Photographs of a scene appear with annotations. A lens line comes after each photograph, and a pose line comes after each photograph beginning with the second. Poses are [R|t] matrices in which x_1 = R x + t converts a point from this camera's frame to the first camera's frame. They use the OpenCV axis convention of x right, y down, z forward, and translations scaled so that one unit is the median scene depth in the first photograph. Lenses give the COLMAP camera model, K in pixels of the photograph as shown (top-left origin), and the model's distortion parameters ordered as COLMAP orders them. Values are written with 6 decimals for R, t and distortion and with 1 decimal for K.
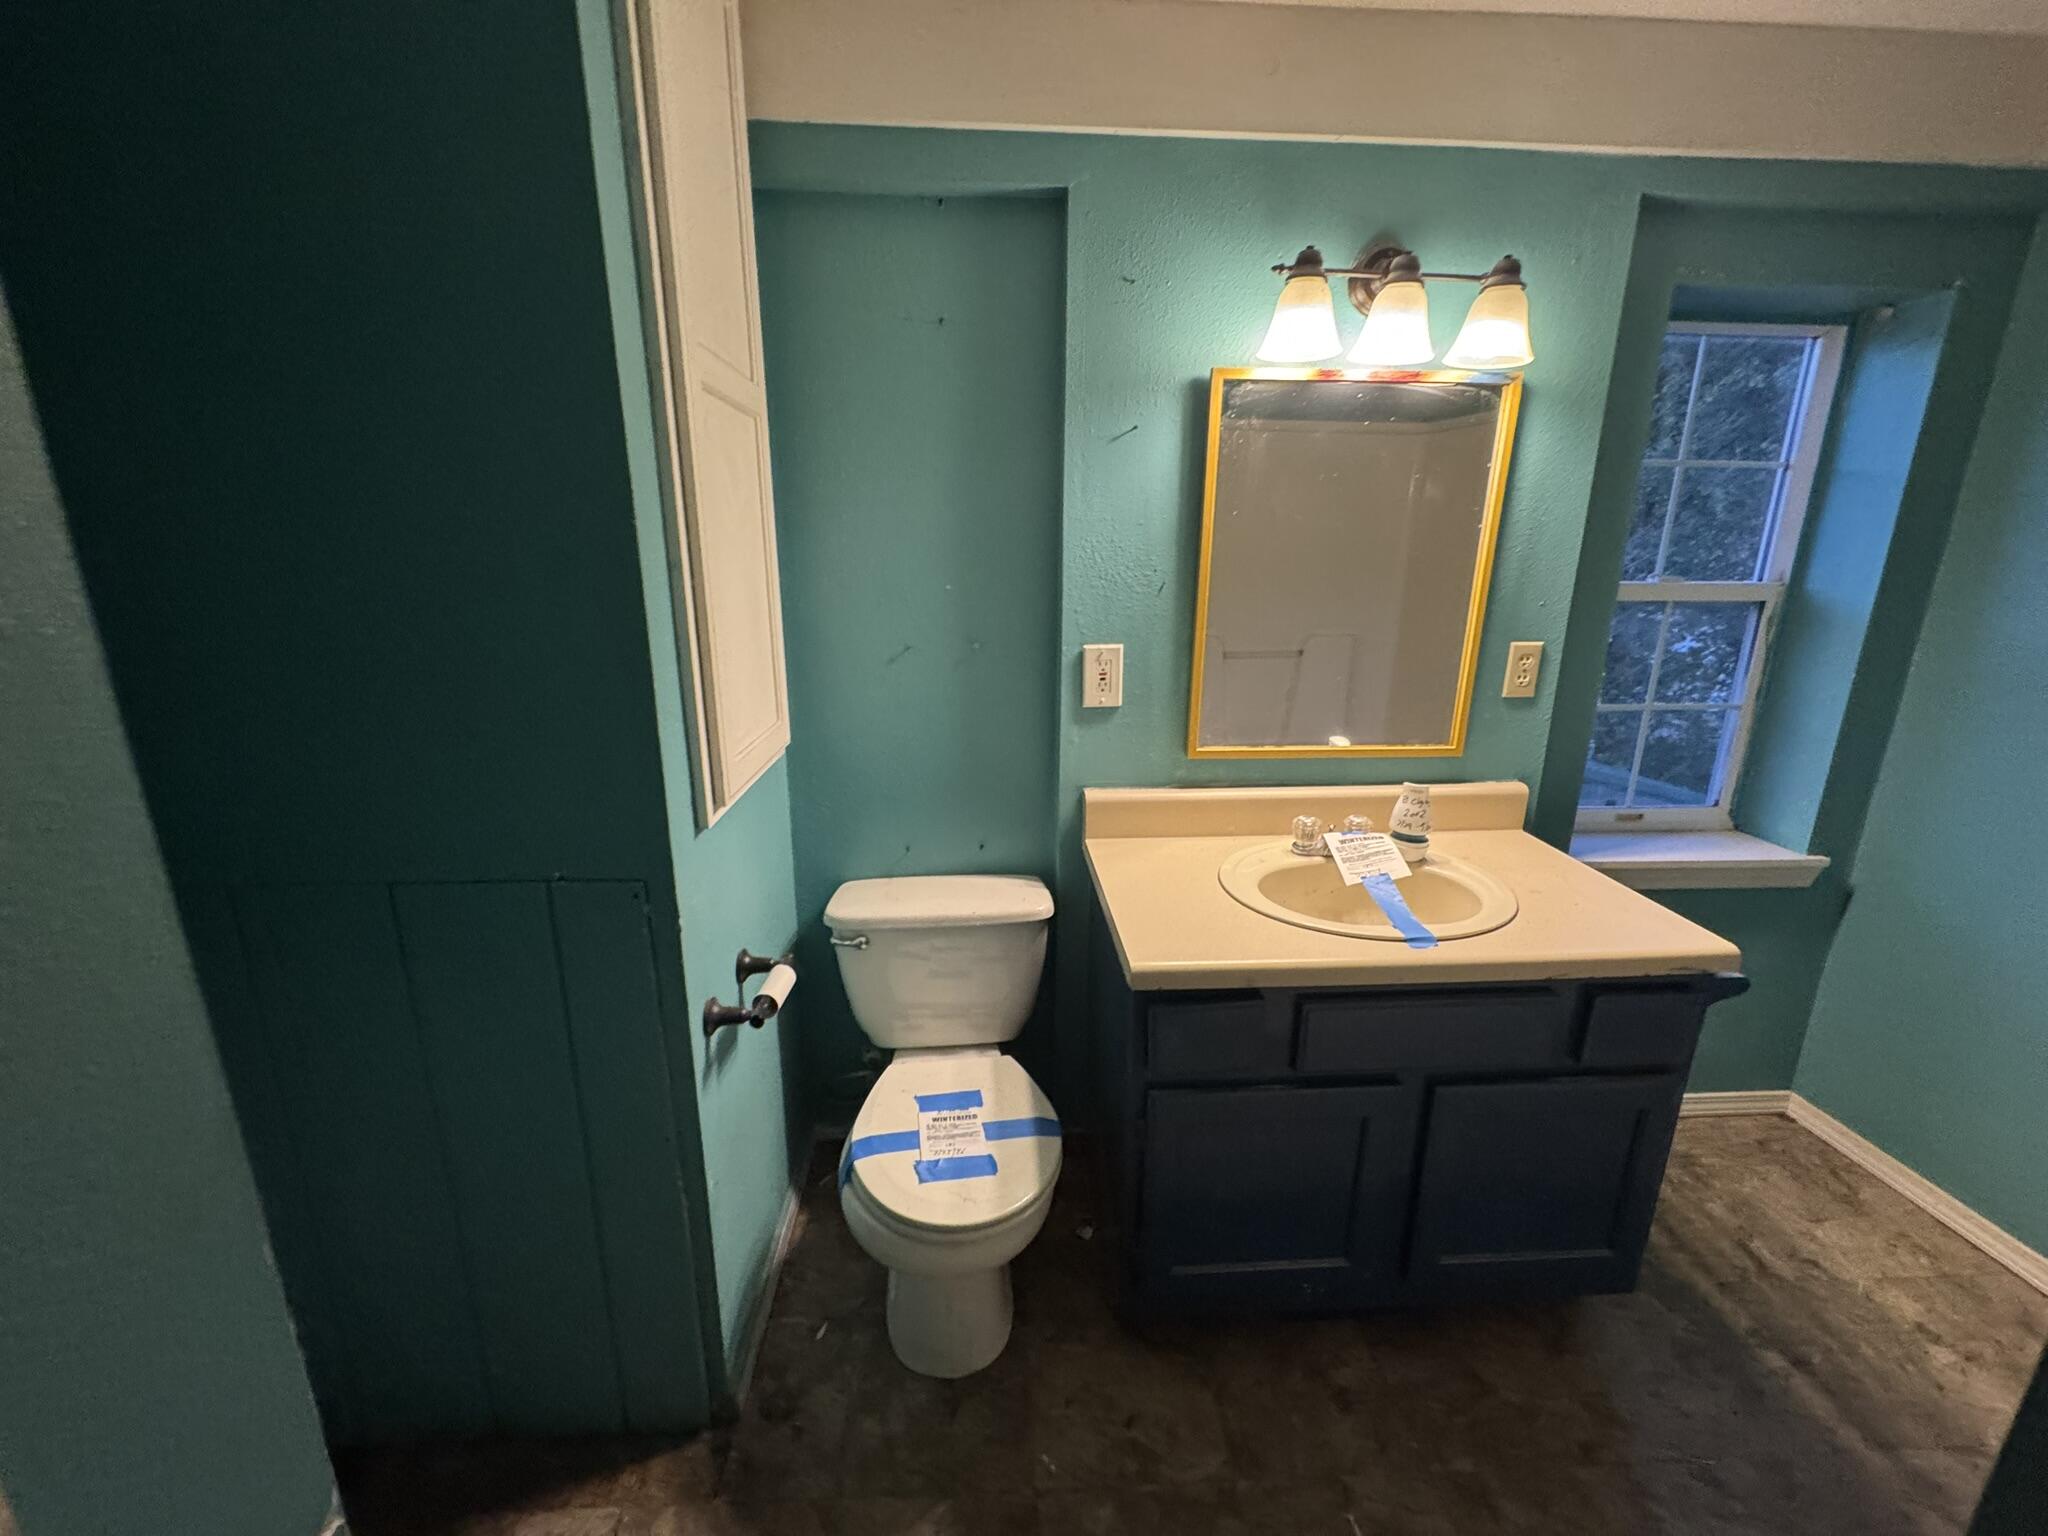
lens RADIAL K [[823.6, 0, 1028.6], [0, 823.6, 766.7], [0, 0, 1]] dist [0.002023, 0.000104]
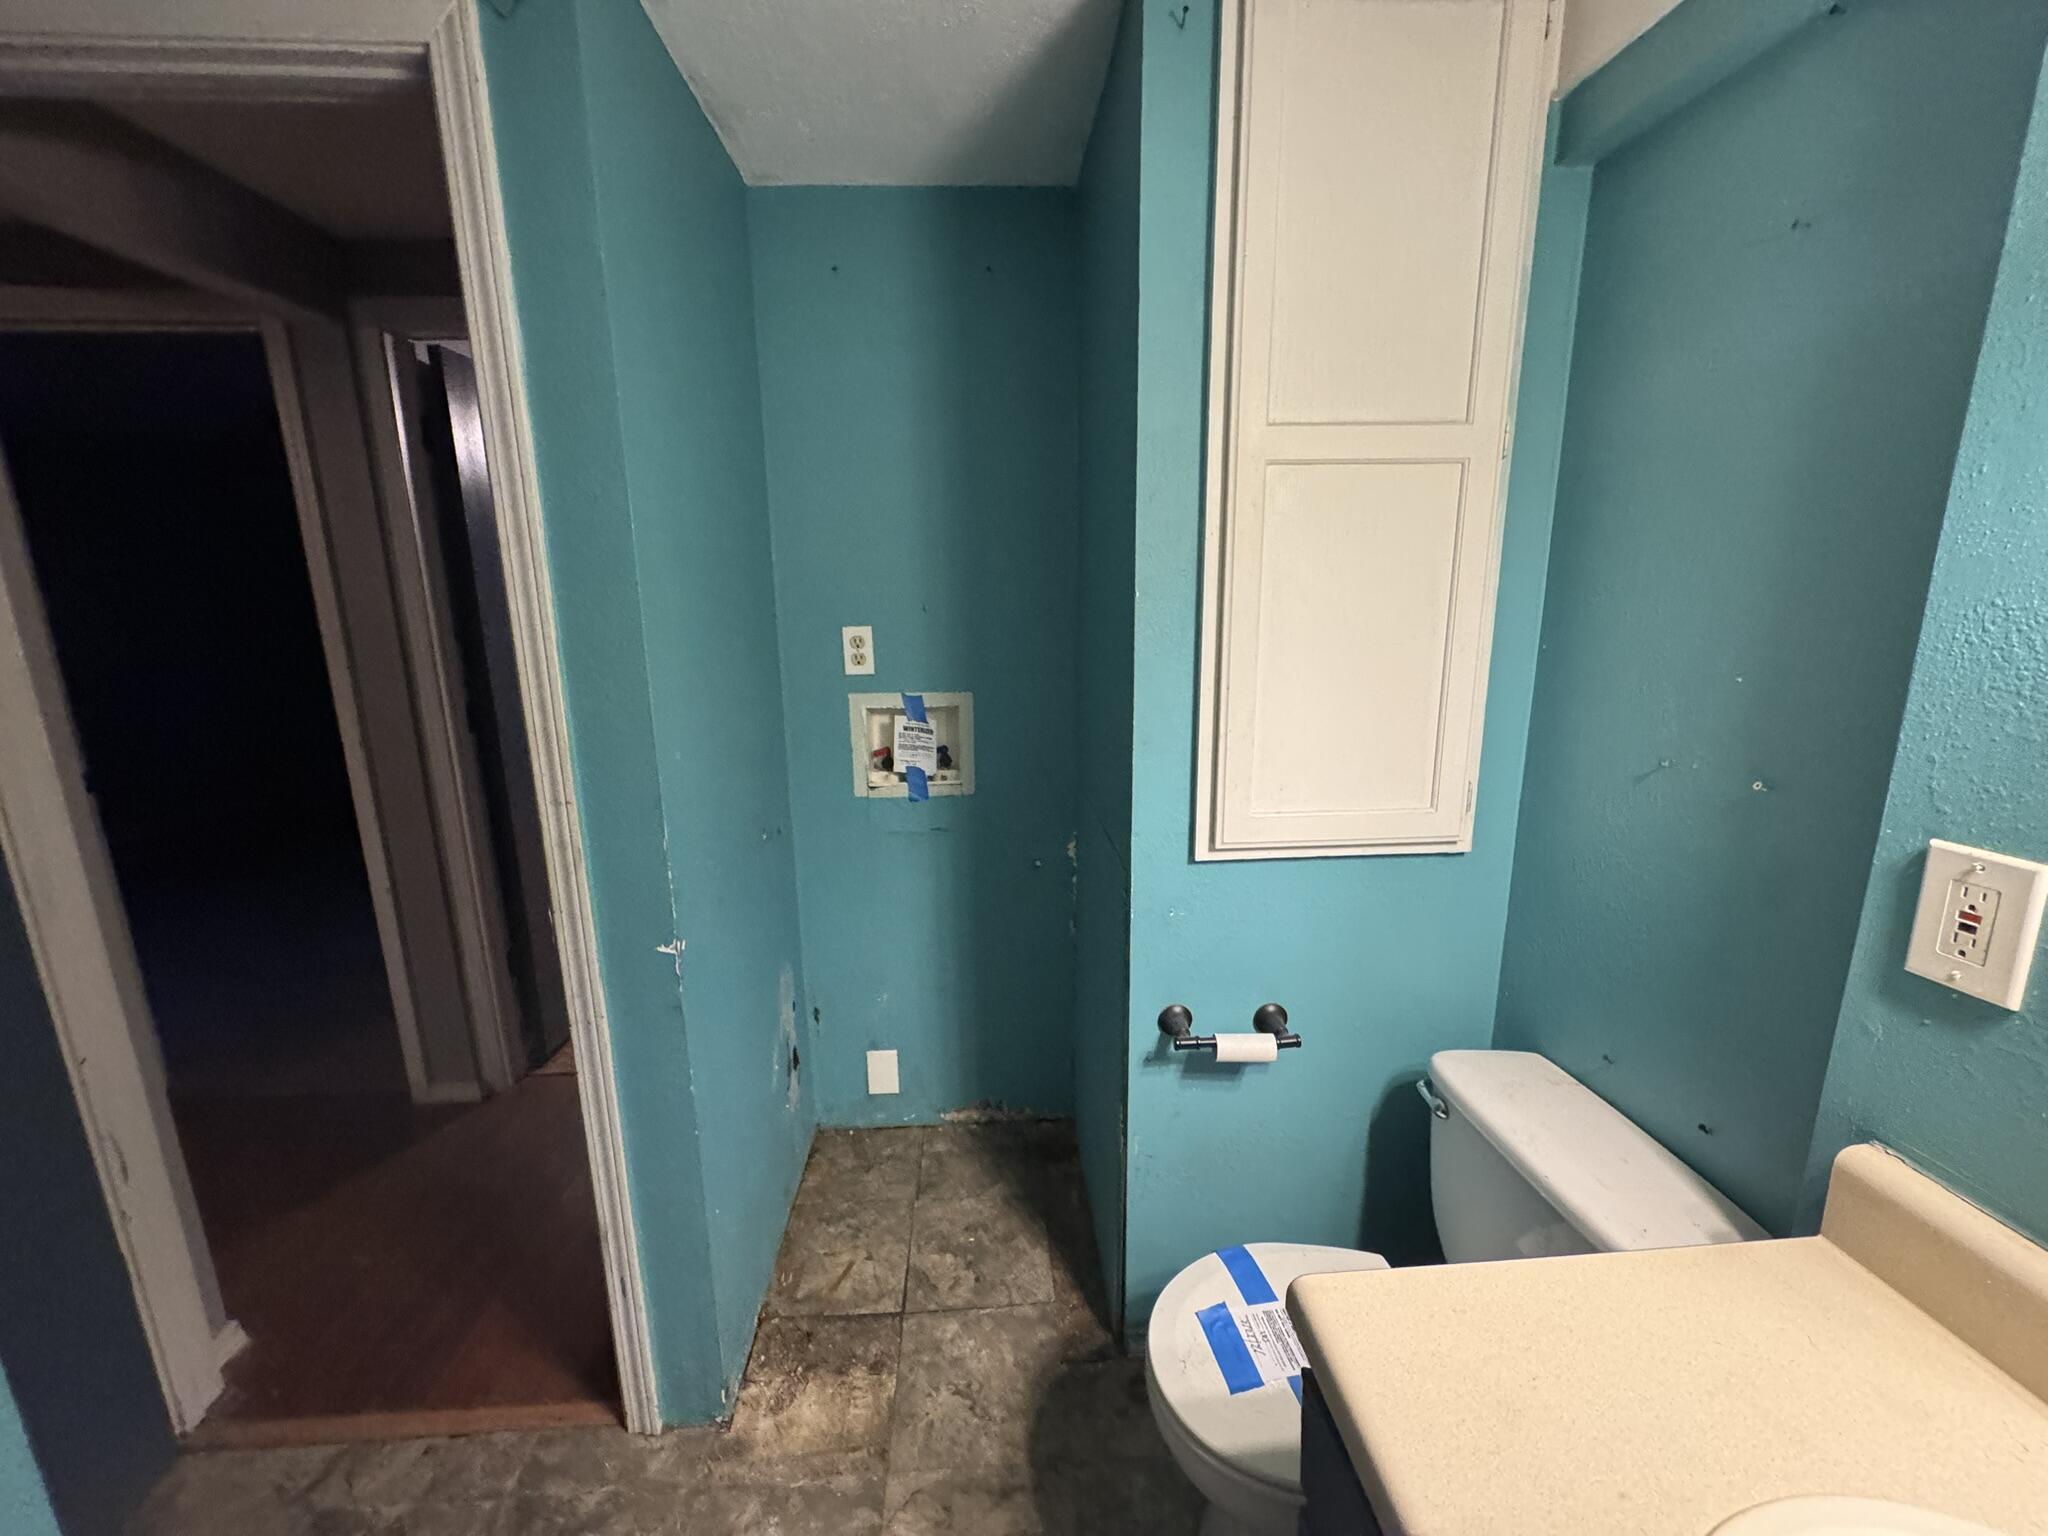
lens RADIAL K [[823.6, 0, 1028.9], [0, 823.6, 770.1], [0, 0, 1]] dist [0.002023, 0.000104]
pose [[0.006771, 0.208590, -0.977980, 0.489606], [-0.244240, 0.948727, 0.200660, -0.152386], [0.969691, 0.237503, 0.057370, 0.492702]]
